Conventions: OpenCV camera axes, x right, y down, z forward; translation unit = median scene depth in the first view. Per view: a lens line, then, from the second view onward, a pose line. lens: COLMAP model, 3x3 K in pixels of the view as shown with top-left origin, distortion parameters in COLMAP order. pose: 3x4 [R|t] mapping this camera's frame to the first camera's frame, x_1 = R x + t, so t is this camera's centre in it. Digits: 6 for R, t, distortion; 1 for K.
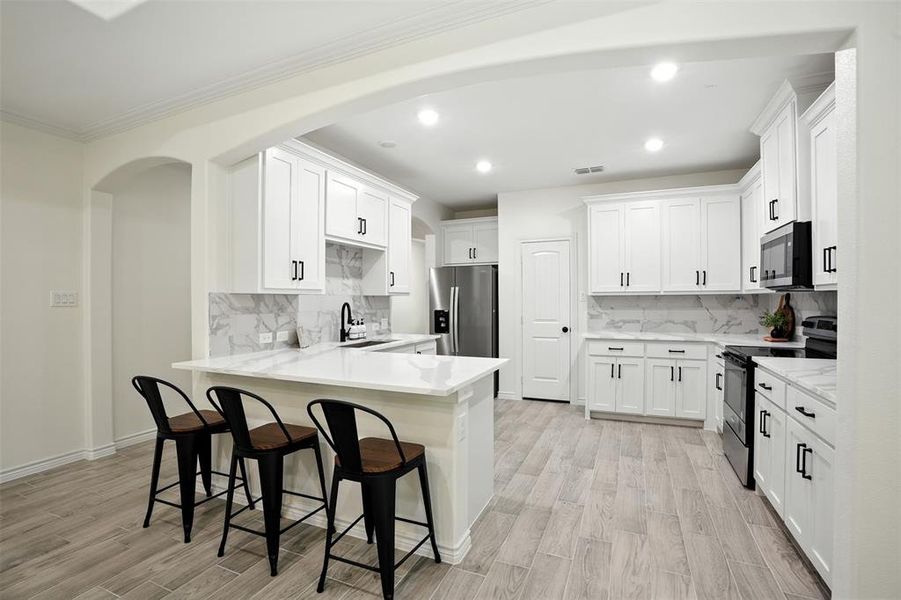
lens RADIAL K [[419.3, 0, 455.3], [0, 419.3, 303.0], [0, 0, 1]] dist [-0.043067, 0.005329]
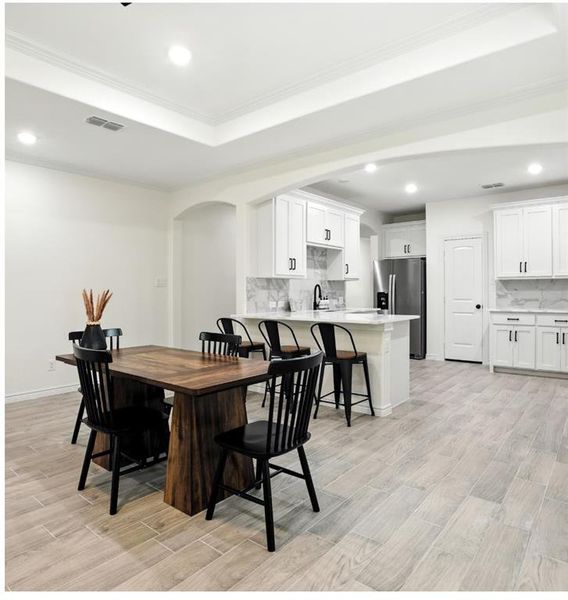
lens RADIAL K [[407.4, 0, 296.8], [0, 407.4, 298.1], [0, 0, 1]] dist [-0.078355, 0.003148]
pose [[0.966931, 0.002037, -0.255028, 0.051137], [0.000111, 0.999965, 0.008407, 0.038957], [0.255037, -0.008157, 0.966897, -0.494385]]
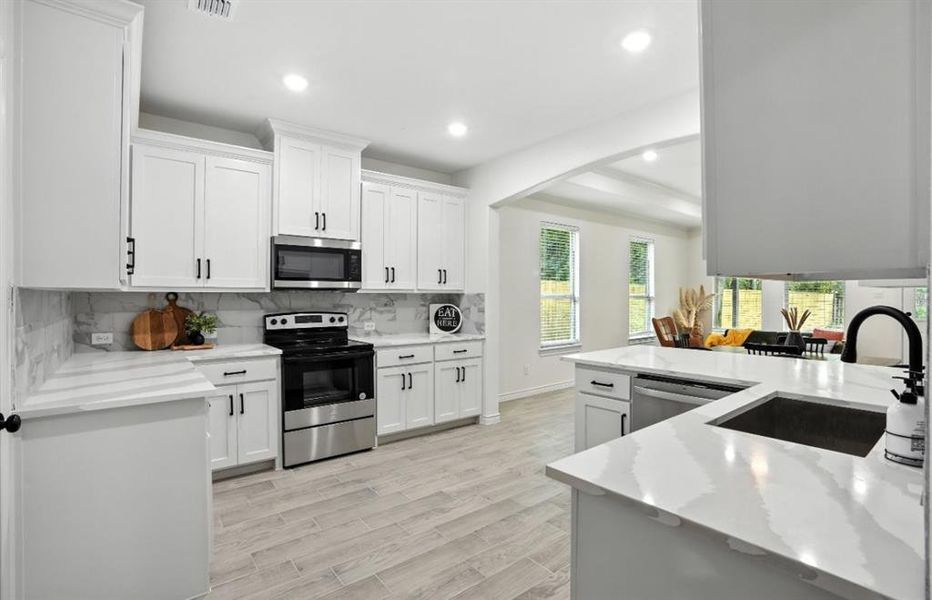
lens RADIAL K [[430.1, 0, 475.6], [0, 430.1, 302.4], [0, 0, 1]] dist [-0.055788, -0.000405]
pose [[-0.883811, -0.001013, 0.467843, -0.131401], [0.008716, 0.999788, 0.018631, -0.012632], [-0.467763, 0.020544, -0.883615, 1.515342]]
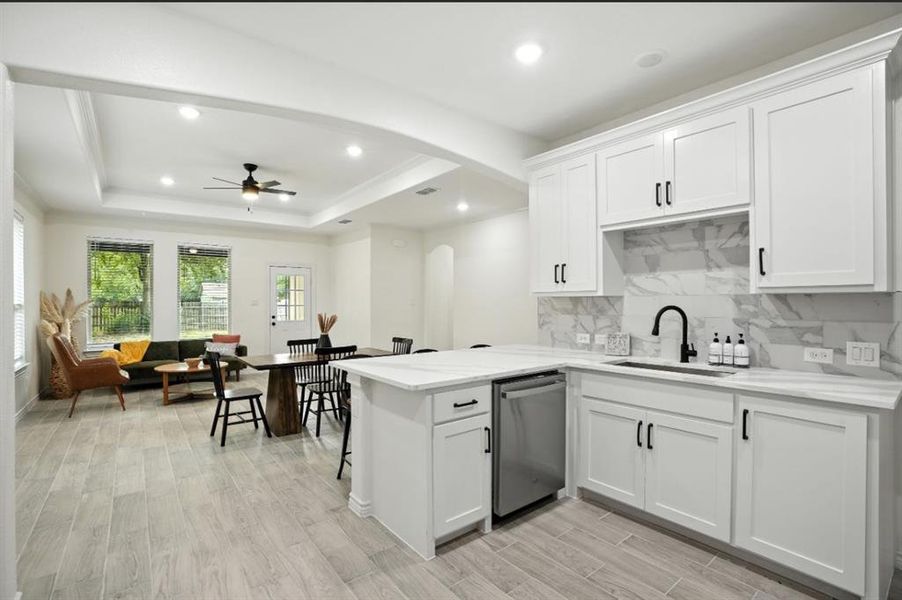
lens RADIAL K [[419.8, 0, 451.9], [0, 419.8, 303.3], [0, 0, 1]] dist [-0.043067, 0.005329]
pose [[-0.485190, 0.003321, -0.874403, 0.549900], [-0.003106, 0.999980, 0.005522, -0.008225], [0.874403, 0.005395, -0.485170, 1.062893]]
